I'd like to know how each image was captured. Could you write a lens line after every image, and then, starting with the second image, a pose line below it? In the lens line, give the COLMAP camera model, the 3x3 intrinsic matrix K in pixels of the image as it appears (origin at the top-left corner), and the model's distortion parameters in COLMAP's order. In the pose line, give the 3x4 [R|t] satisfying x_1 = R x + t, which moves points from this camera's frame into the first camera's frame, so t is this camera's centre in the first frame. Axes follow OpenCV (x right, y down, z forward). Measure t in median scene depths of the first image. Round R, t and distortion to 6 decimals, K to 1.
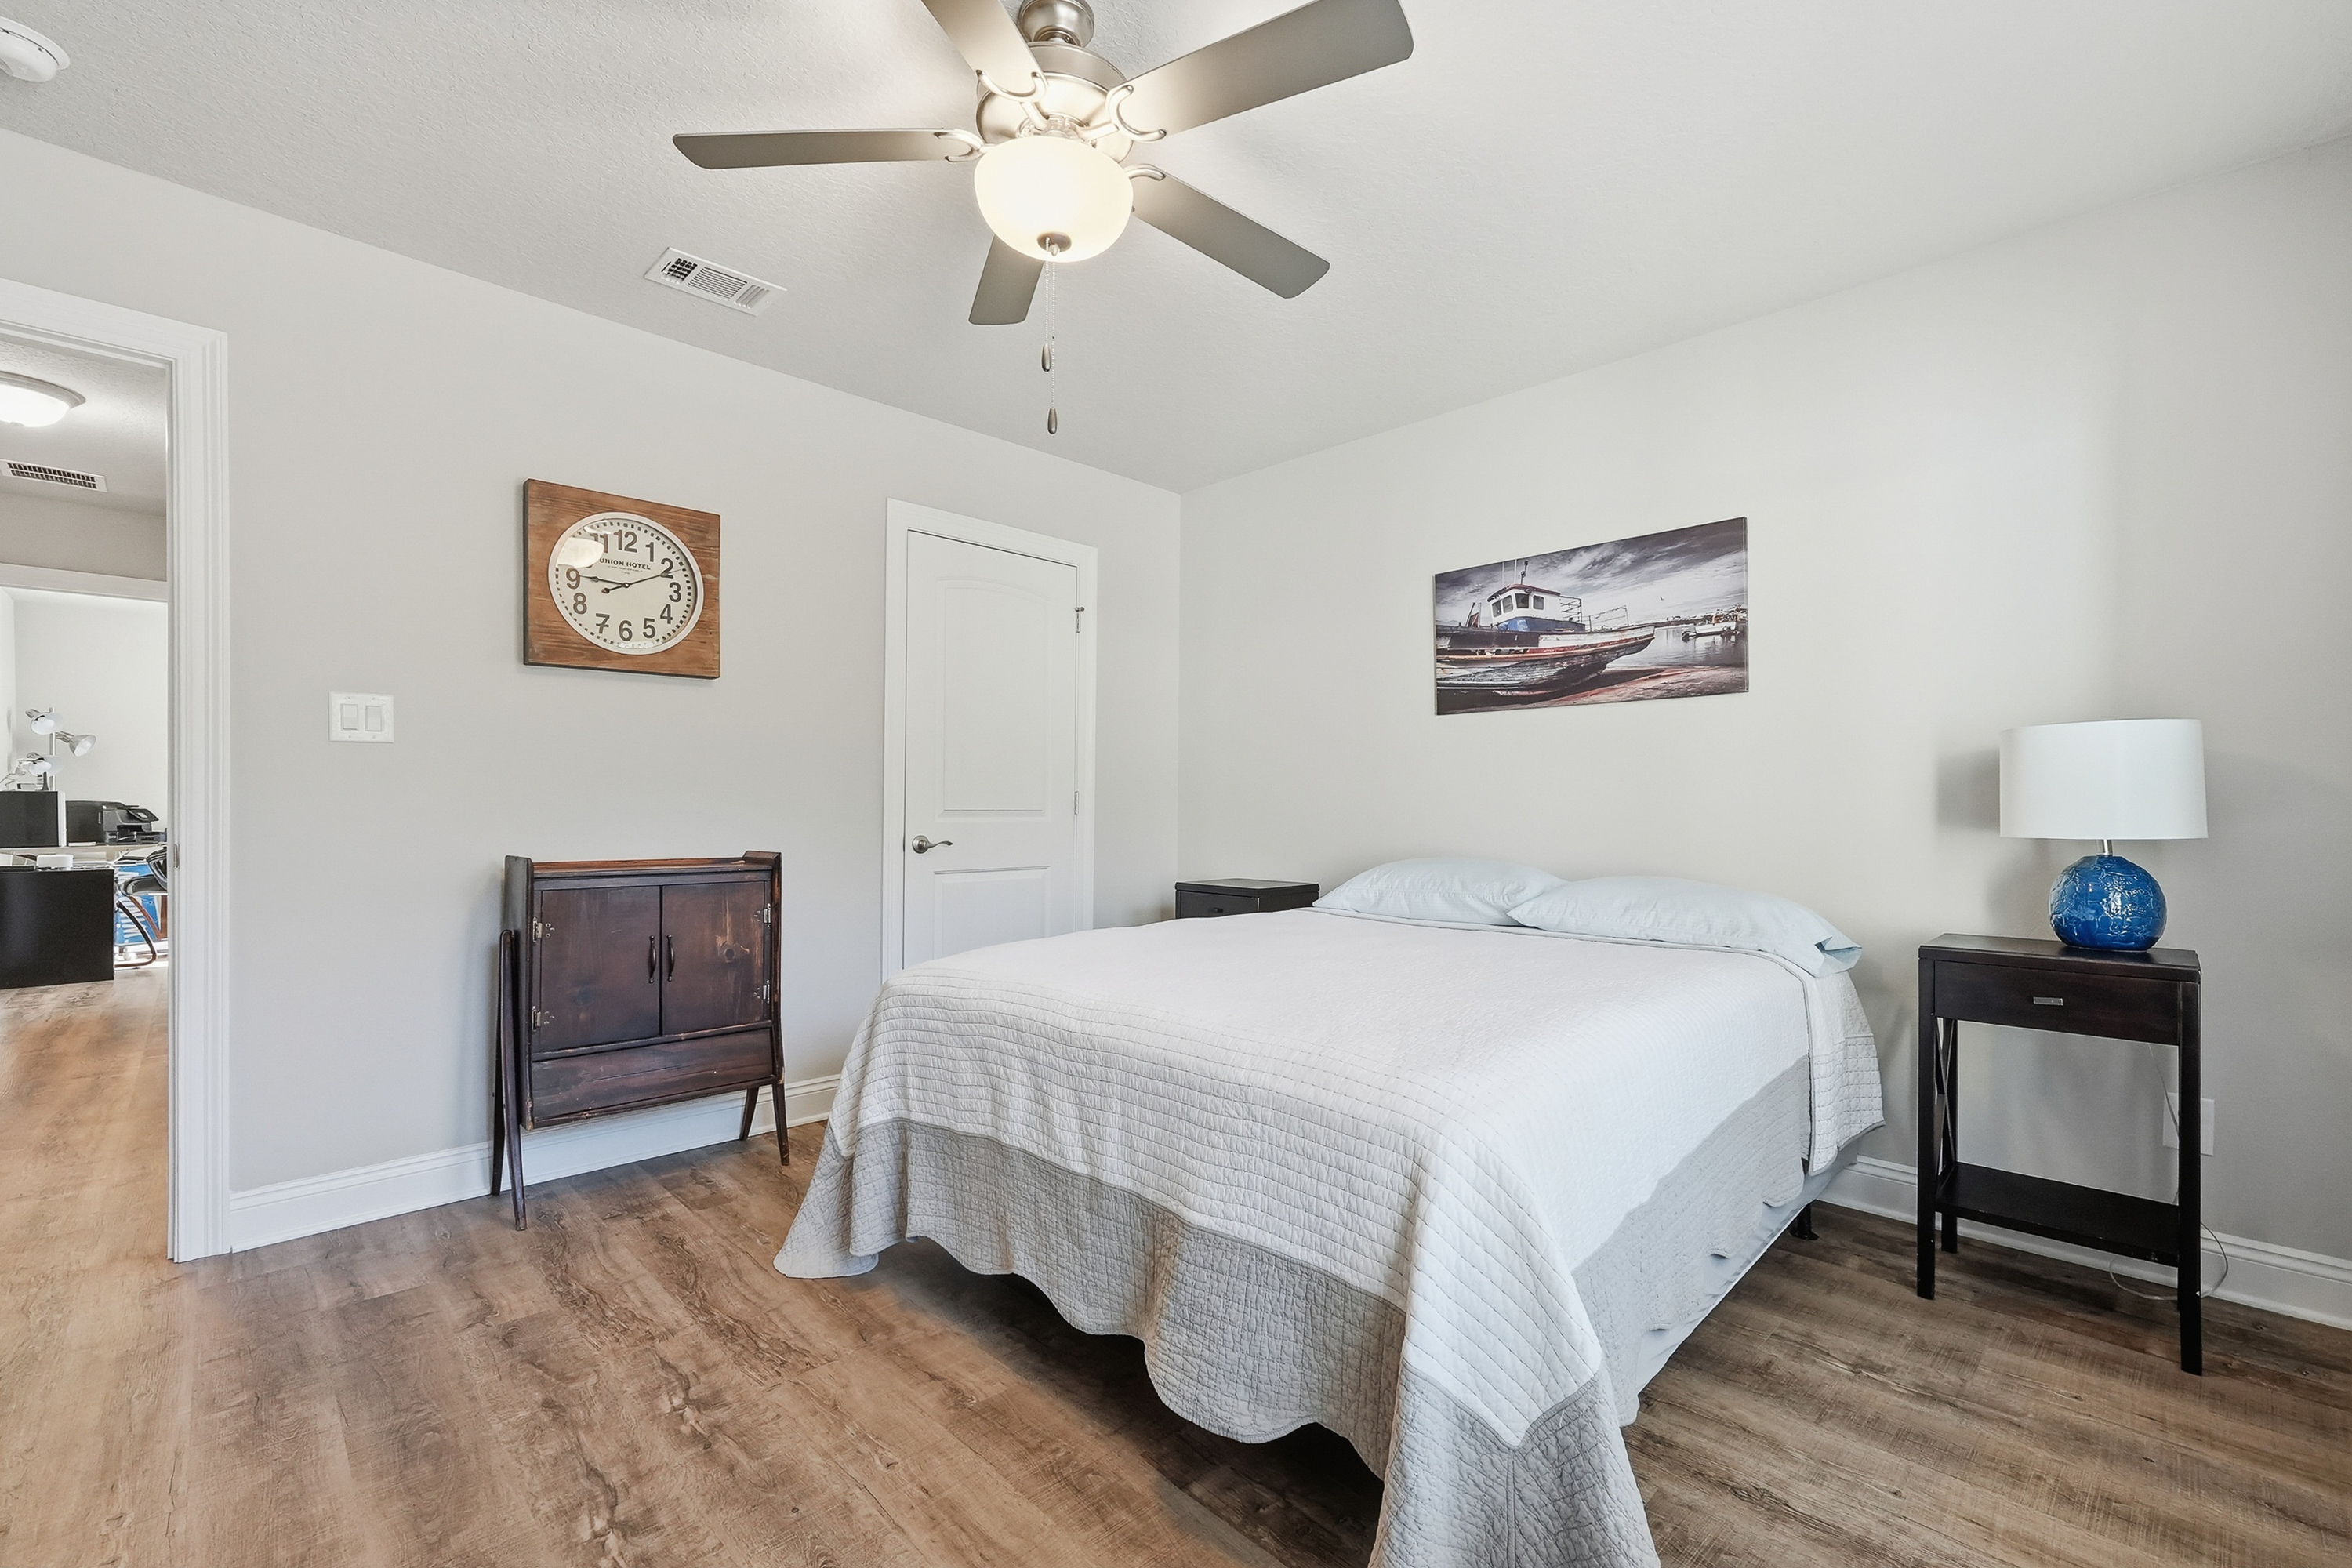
lens RADIAL K [[1006.1, 0, 1176.0], [0, 1006.1, 784.0], [0, 0, 1]] dist [-0.013030, 0.016175]
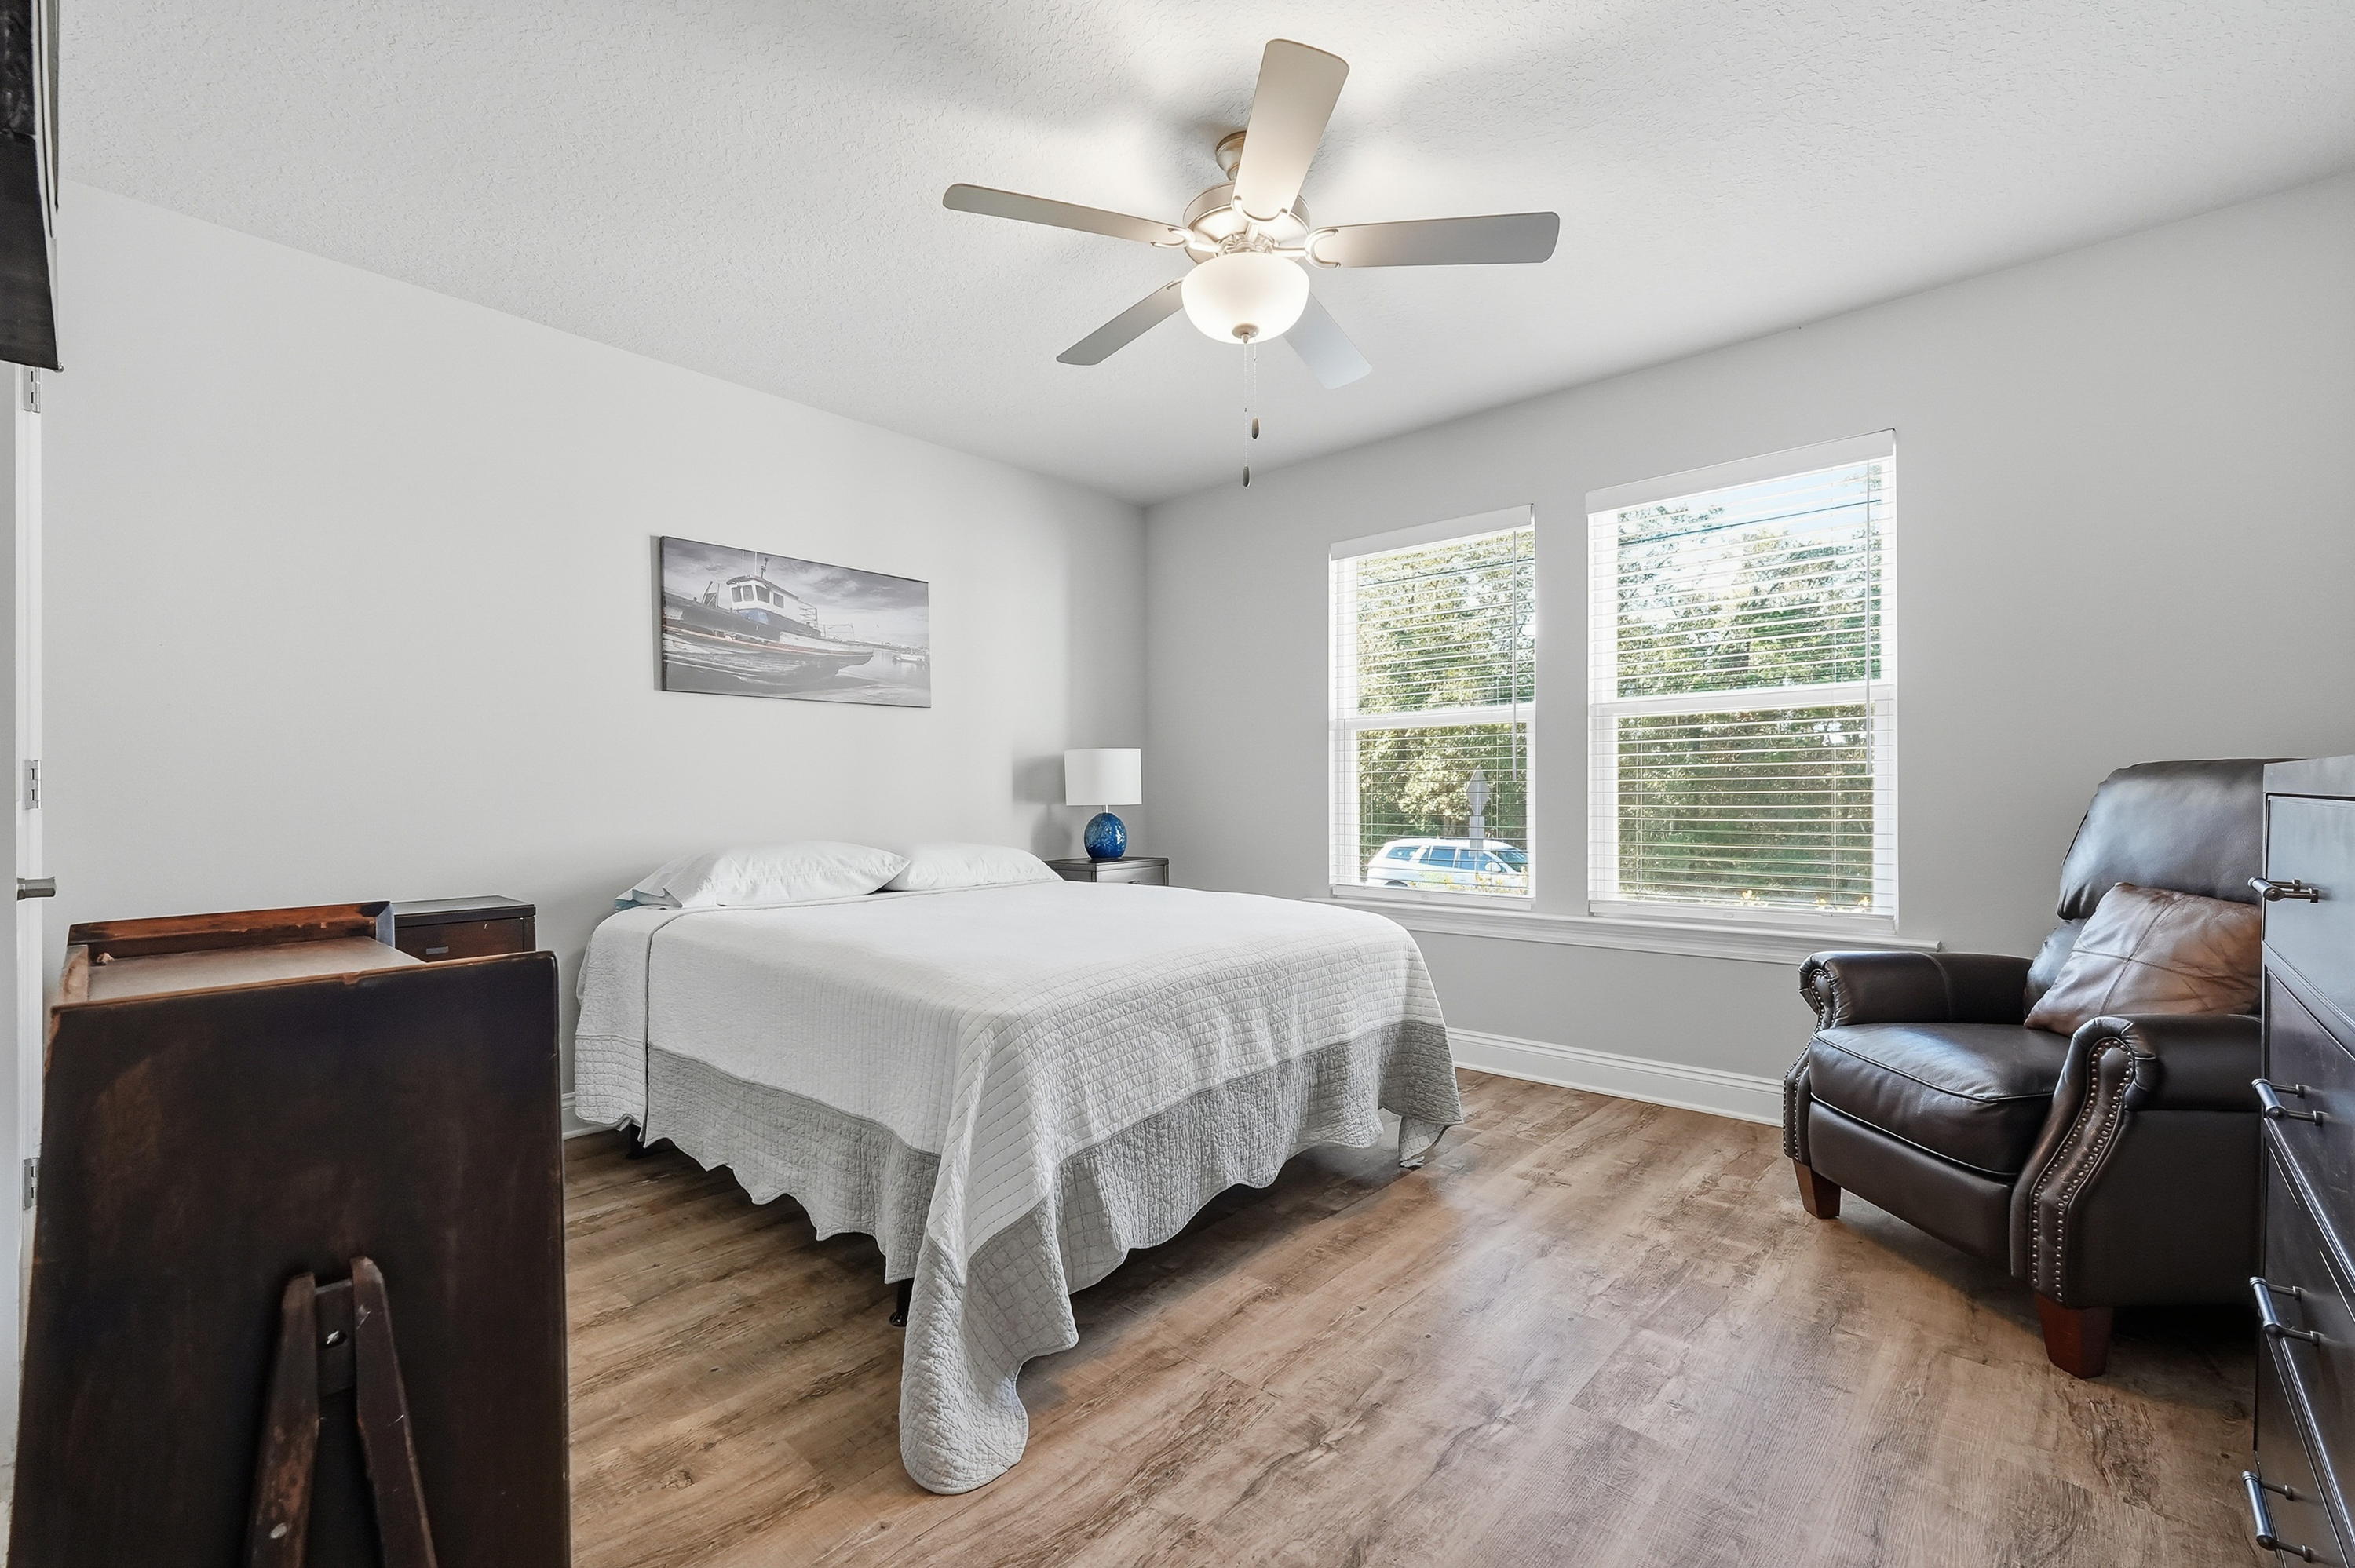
lens RADIAL K [[1018.2, 0, 1180.5], [0, 1018.2, 788.8], [0, 0, 1]] dist [-0.006769, 0.000711]
pose [[-0.067142, 0.002945, 0.997739, -1.153210], [-0.015290, 0.999875, -0.003980, 0.027568], [-0.997626, -0.015523, -0.067089, 0.990477]]
